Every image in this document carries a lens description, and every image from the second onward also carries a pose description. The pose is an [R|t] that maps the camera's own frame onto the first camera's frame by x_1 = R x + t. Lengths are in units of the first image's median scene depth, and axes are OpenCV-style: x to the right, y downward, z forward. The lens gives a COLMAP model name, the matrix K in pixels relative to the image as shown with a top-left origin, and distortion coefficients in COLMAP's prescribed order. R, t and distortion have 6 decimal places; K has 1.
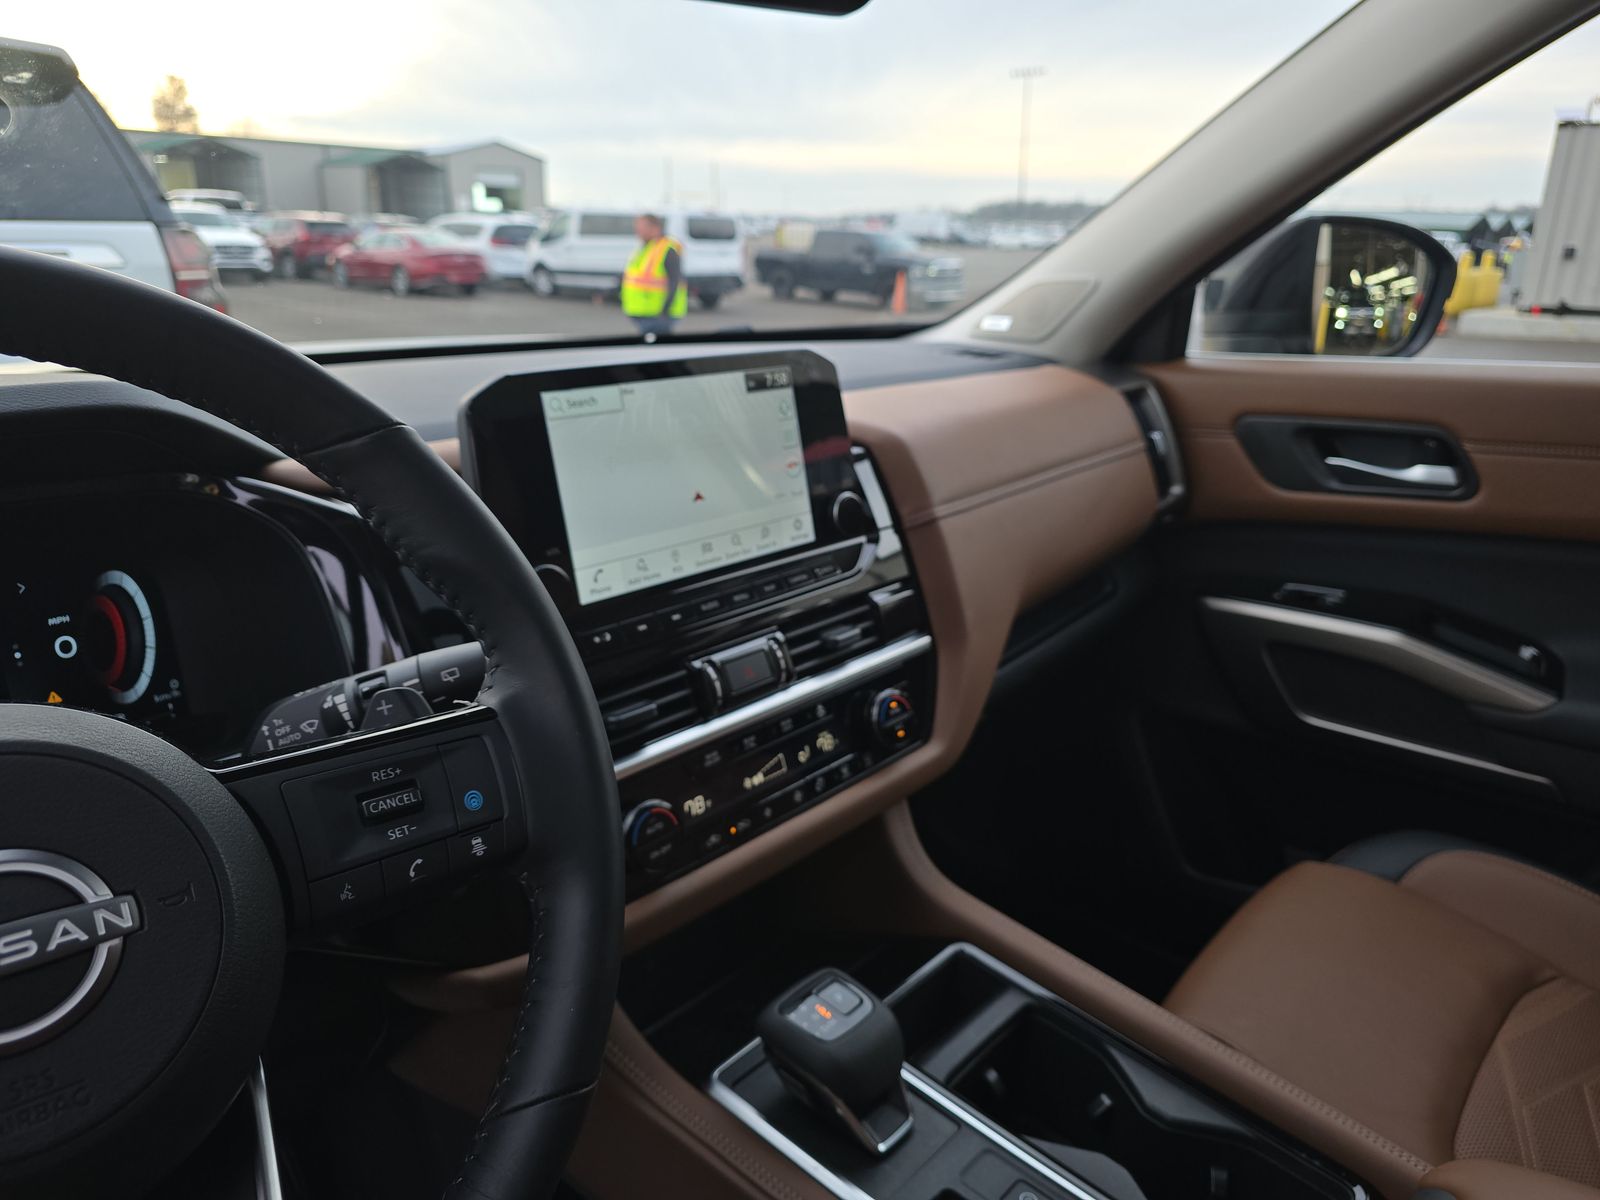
lens RADIAL K [[1070.5, 0, 800.7], [0, 1070.5, 595.4], [0, 0, 1]] dist [0.005012, -0.003841]
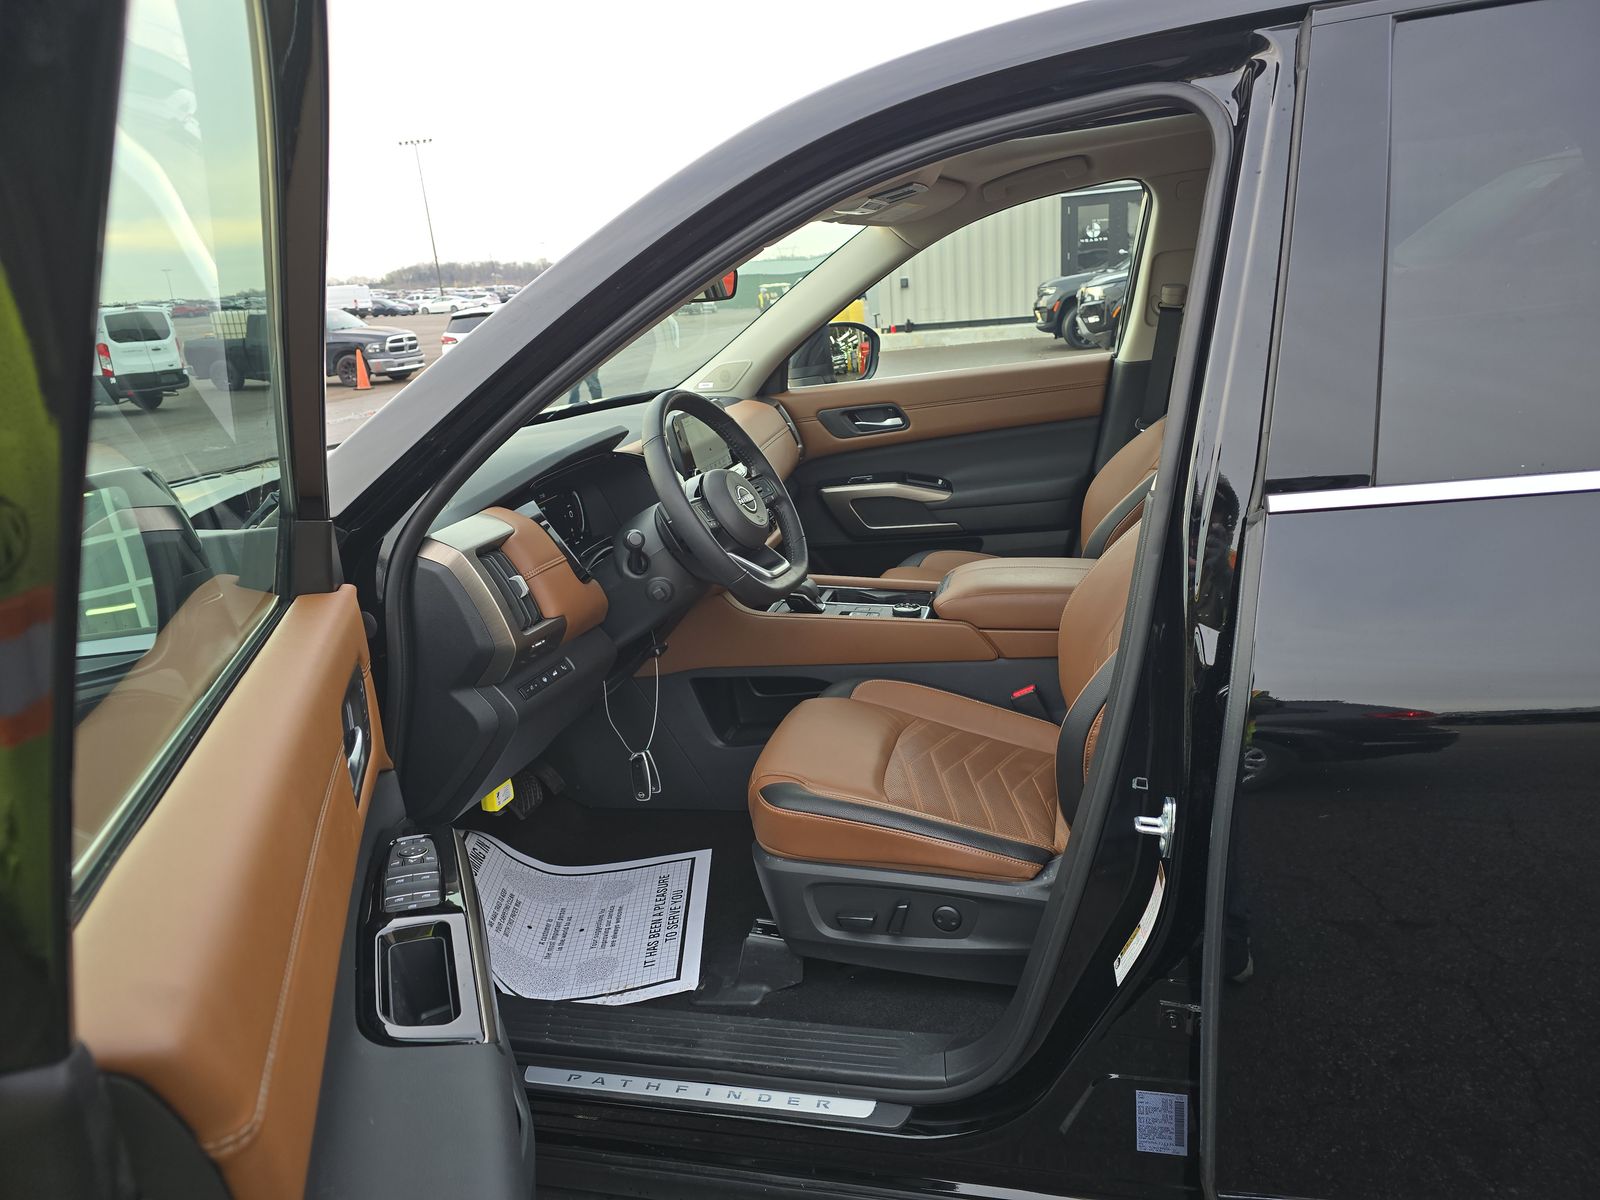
lens RADIAL K [[1070.5, 0, 799.3], [0, 1070.5, 600.2], [0, 0, 1]] dist [0.005012, -0.003841]
pose [[0.870718, -0.208683, 0.445310, -0.704016], [0.228238, 0.973554, 0.009956, 0.189696], [-0.435611, 0.092968, 0.895321, -0.971430]]
